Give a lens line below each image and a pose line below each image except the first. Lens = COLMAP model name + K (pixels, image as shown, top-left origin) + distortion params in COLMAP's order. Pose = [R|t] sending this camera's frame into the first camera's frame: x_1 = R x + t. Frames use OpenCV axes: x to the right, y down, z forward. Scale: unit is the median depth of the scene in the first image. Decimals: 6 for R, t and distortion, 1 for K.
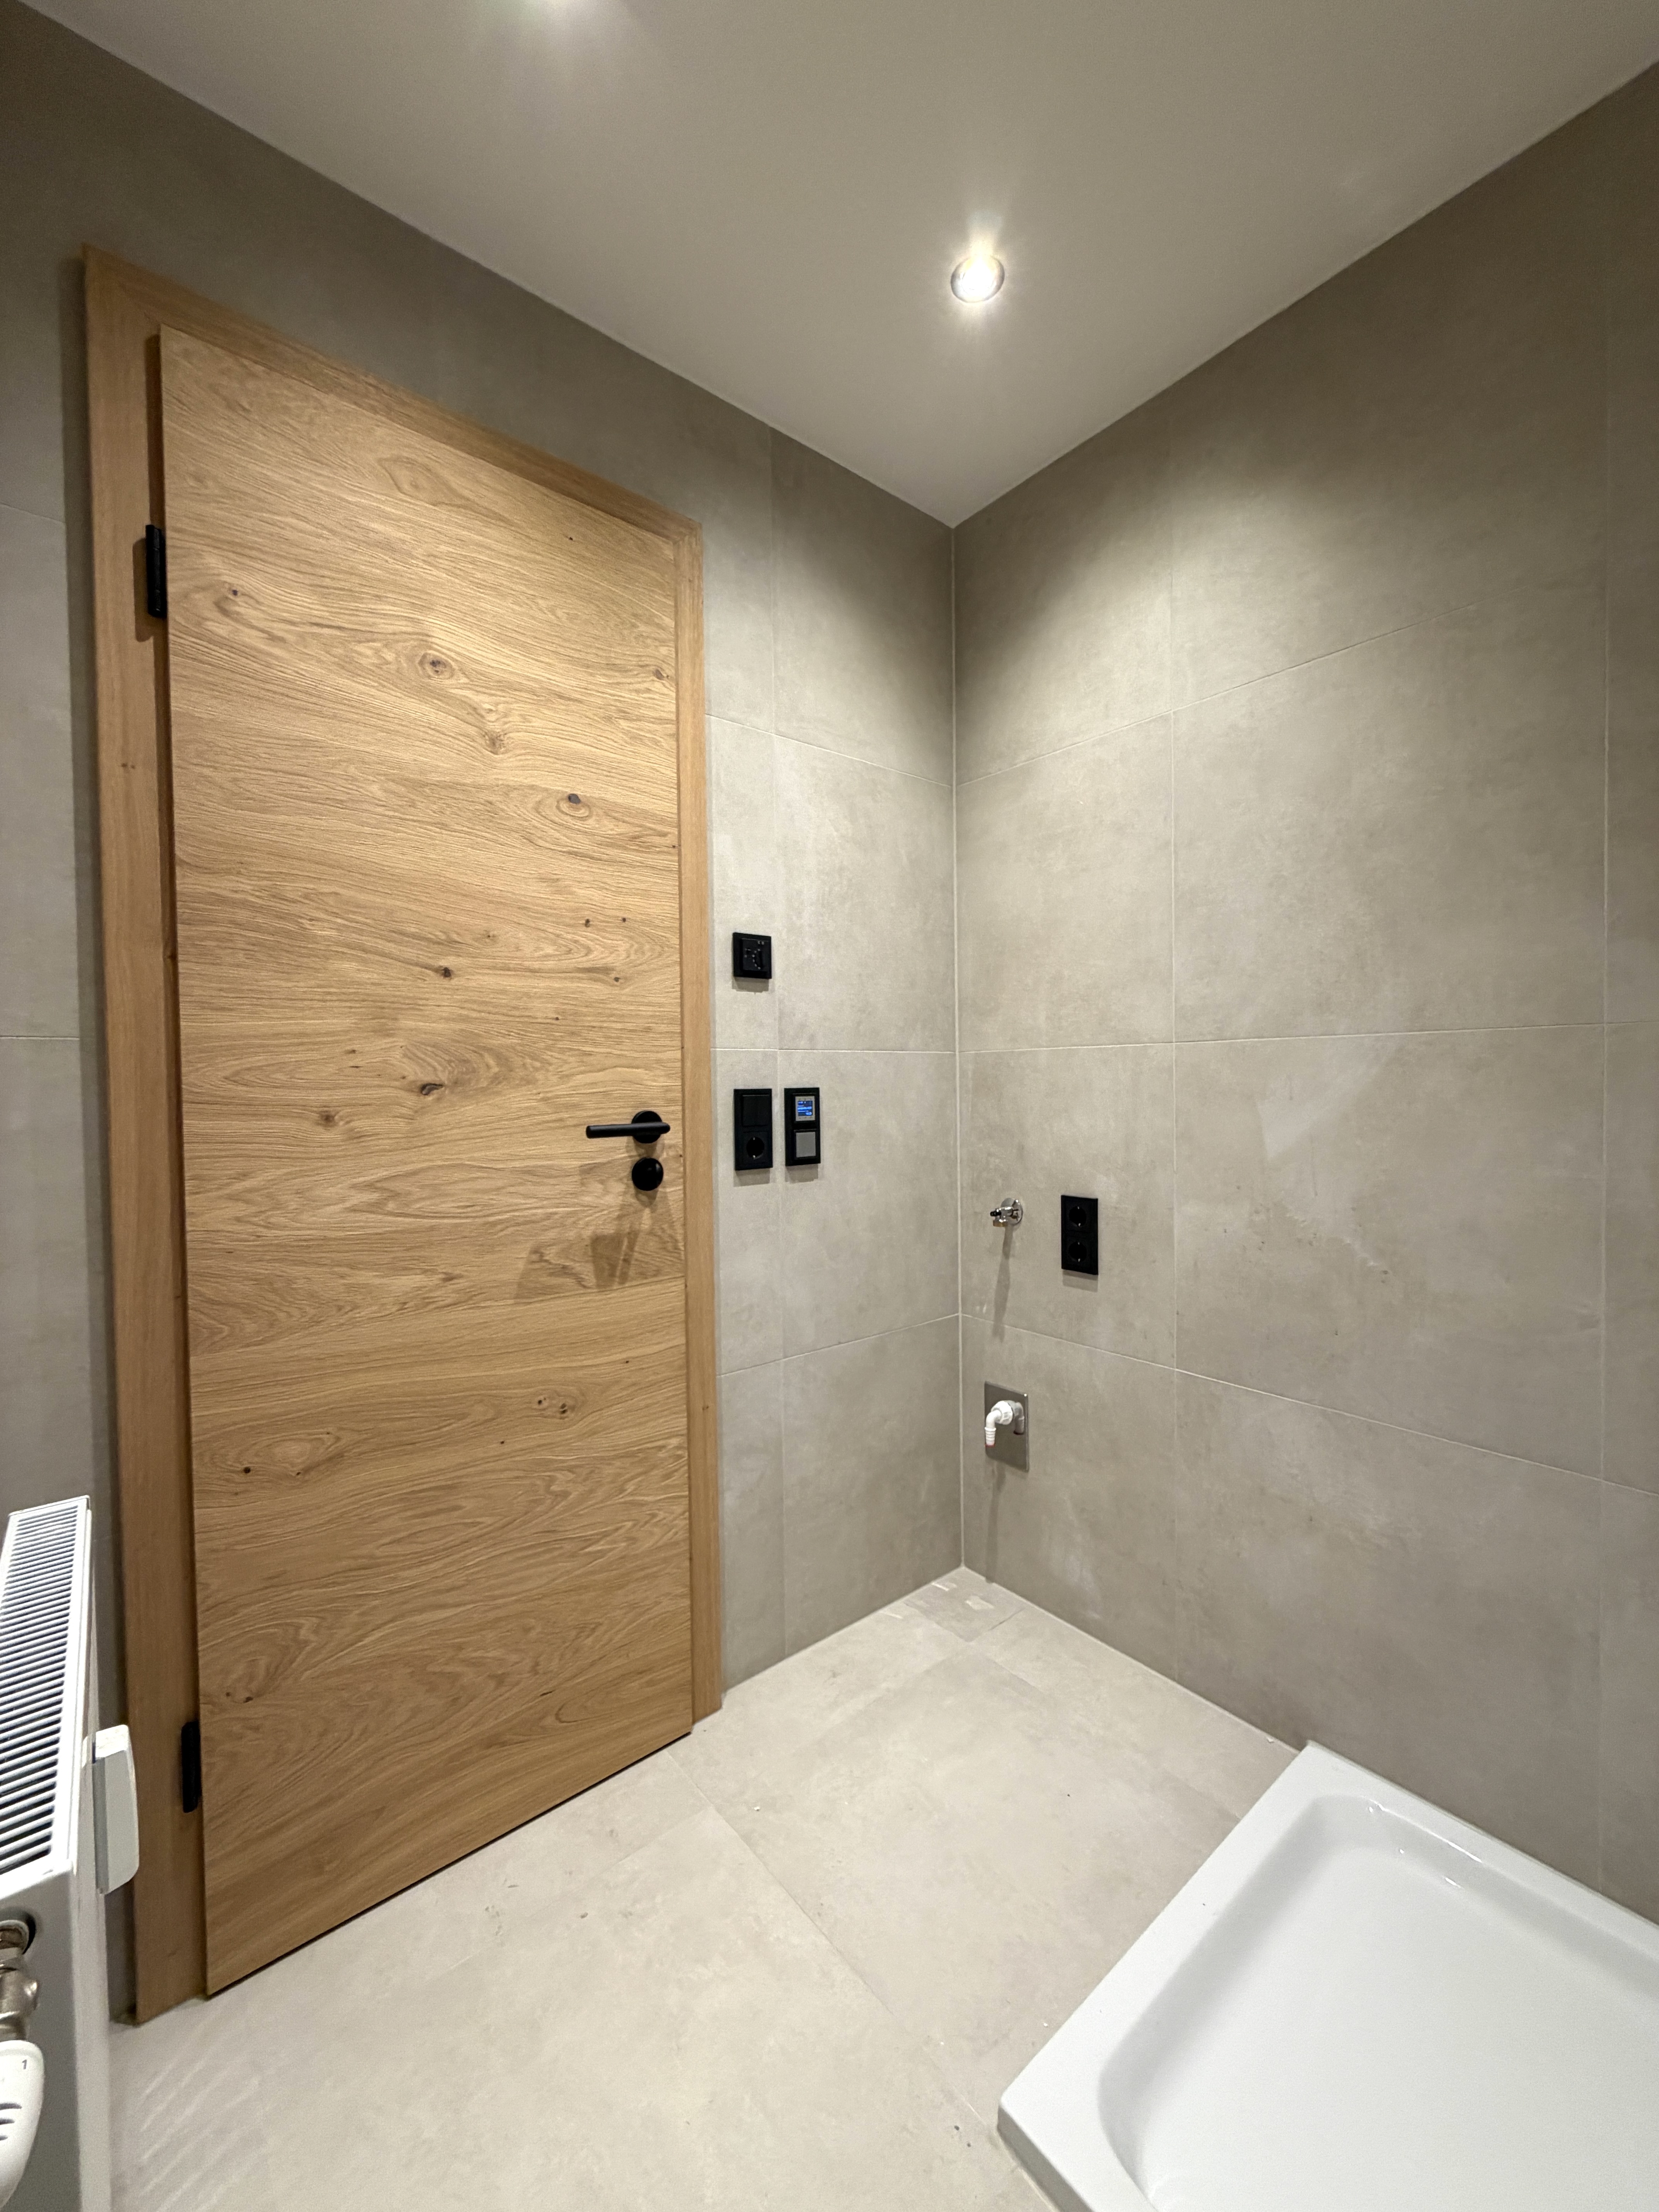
lens RADIAL K [[877.3, 0, 830.3], [0, 877.3, 1102.5], [0, 0, 1]] dist [0.001404, -0.000132]
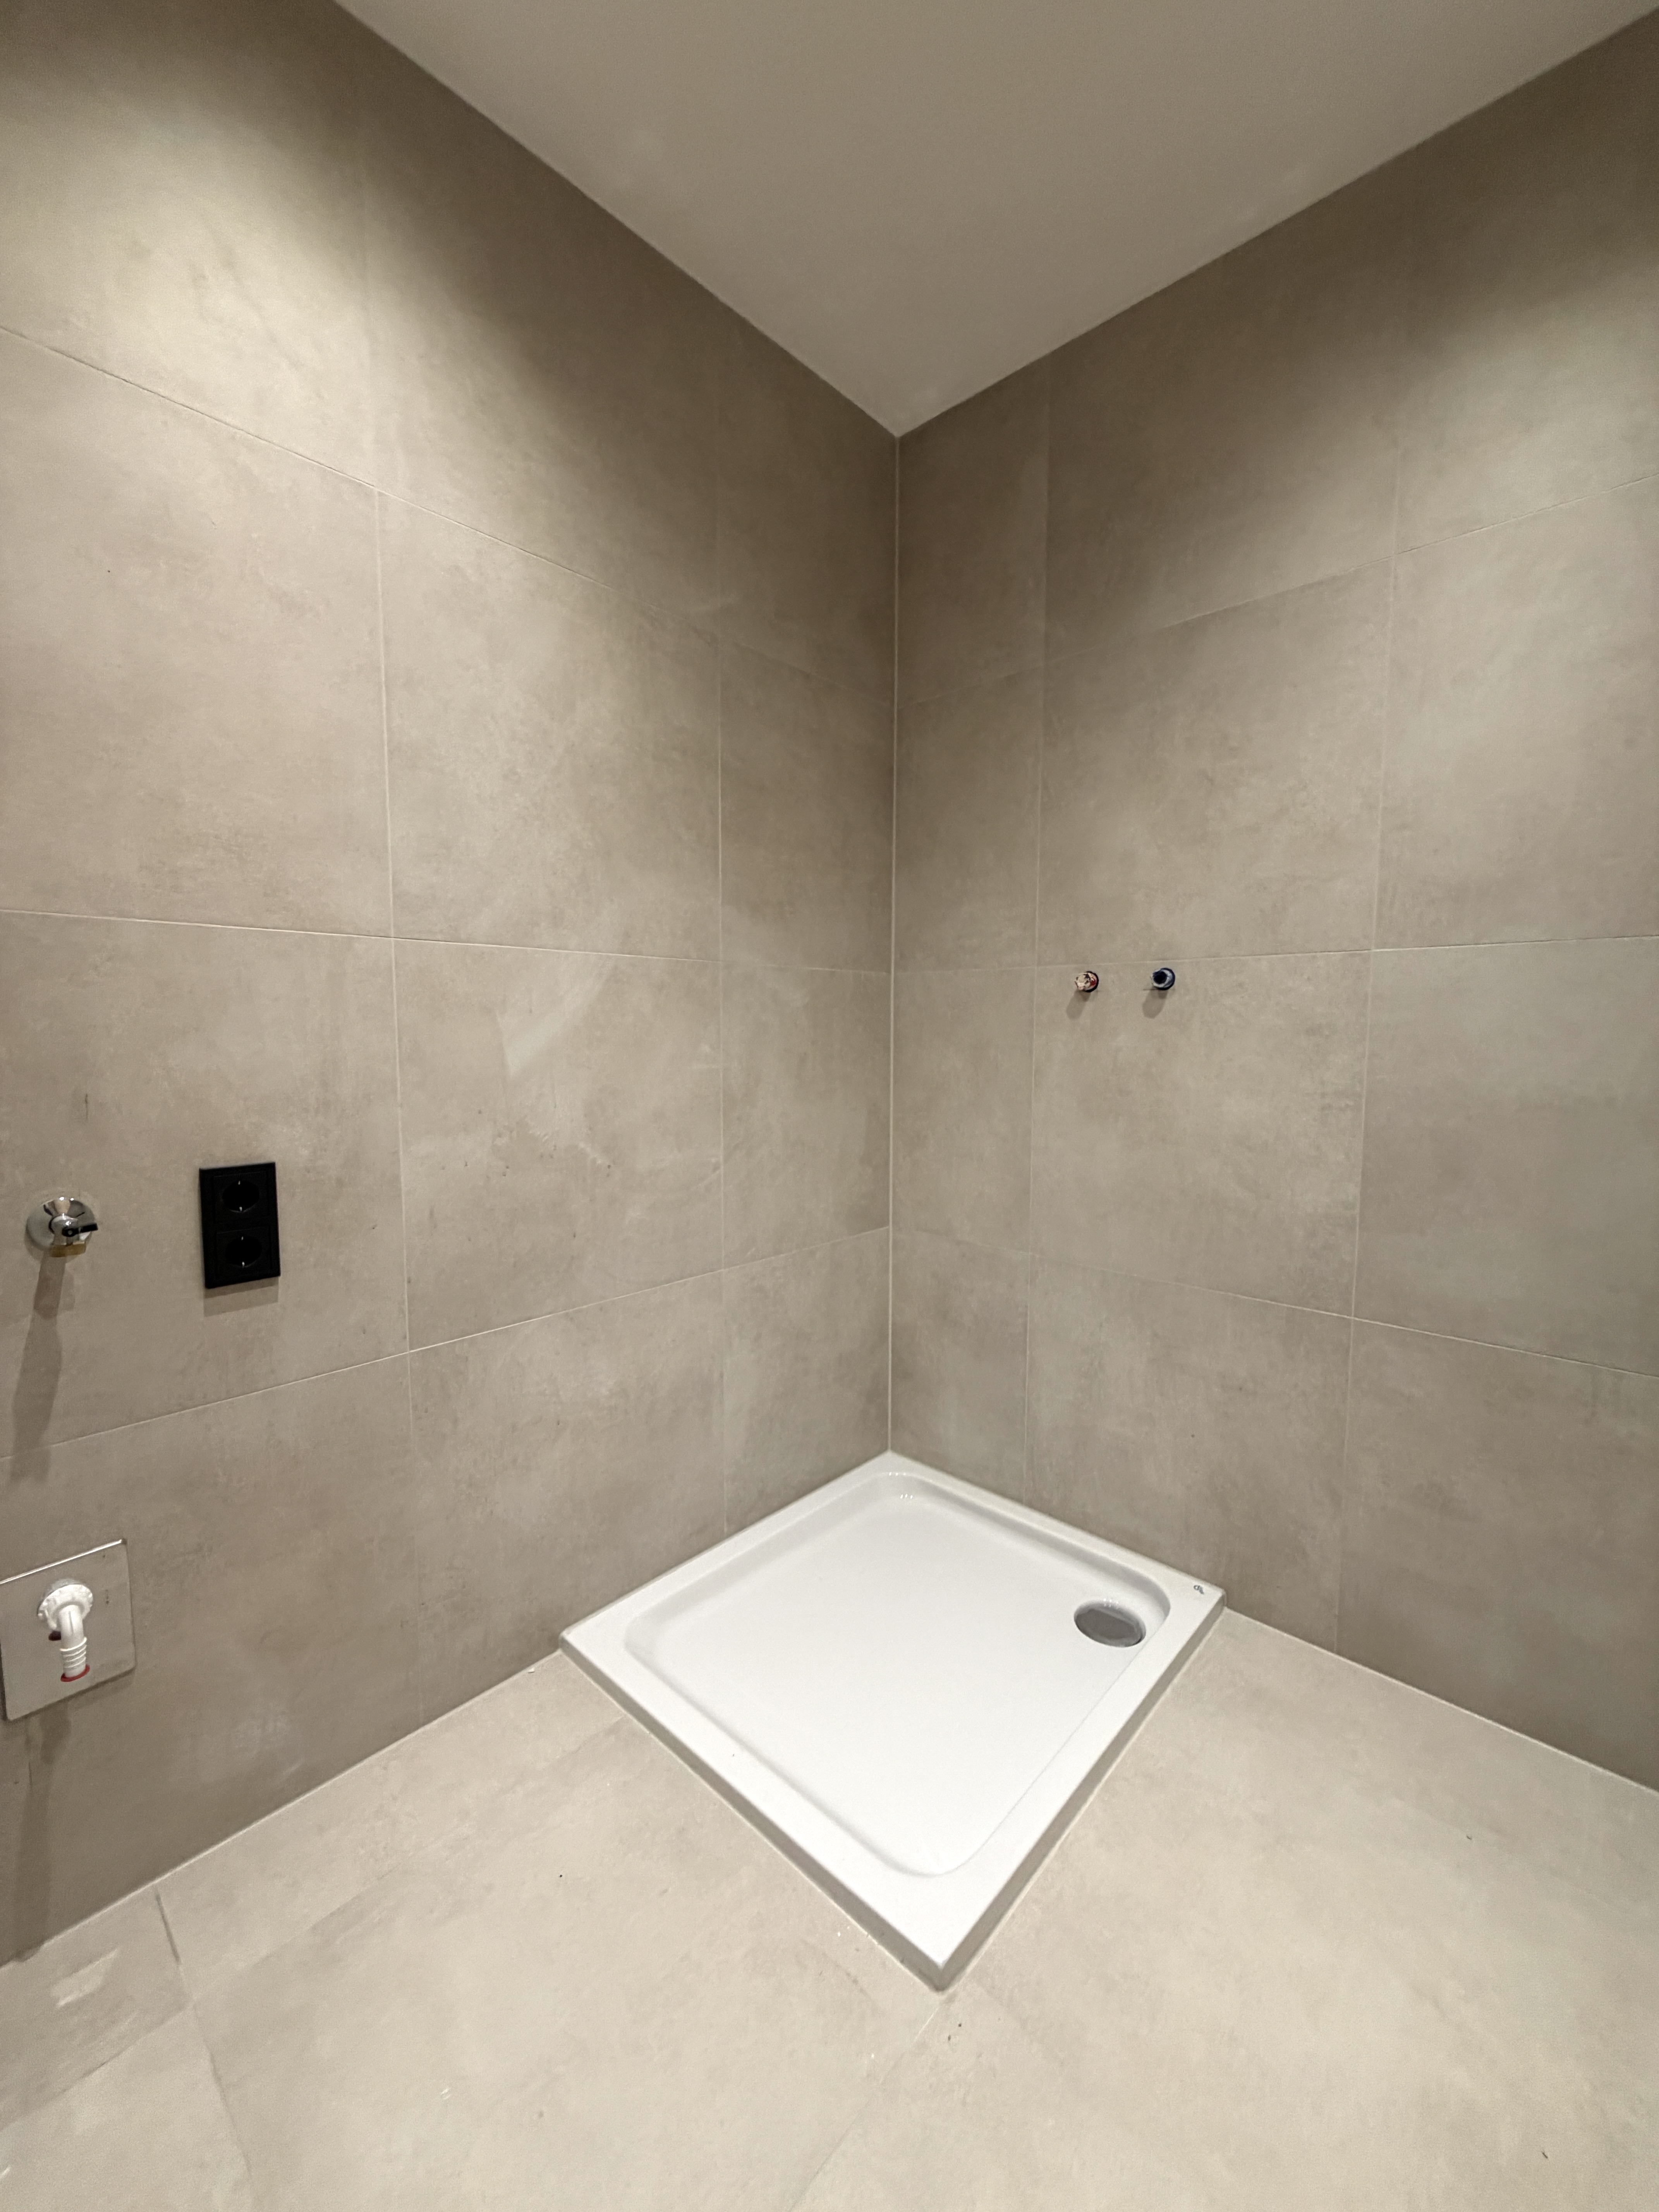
lens RADIAL K [[877.3, 0, 829.9], [0, 877.3, 1104.7], [0, 0, 1]] dist [0.001404, -0.000132]
pose [[-0.128303, -0.073035, 0.989042, -0.464106], [0.025724, 0.996704, 0.076938, 0.031103], [-0.991401, 0.035313, -0.126001, 0.771675]]
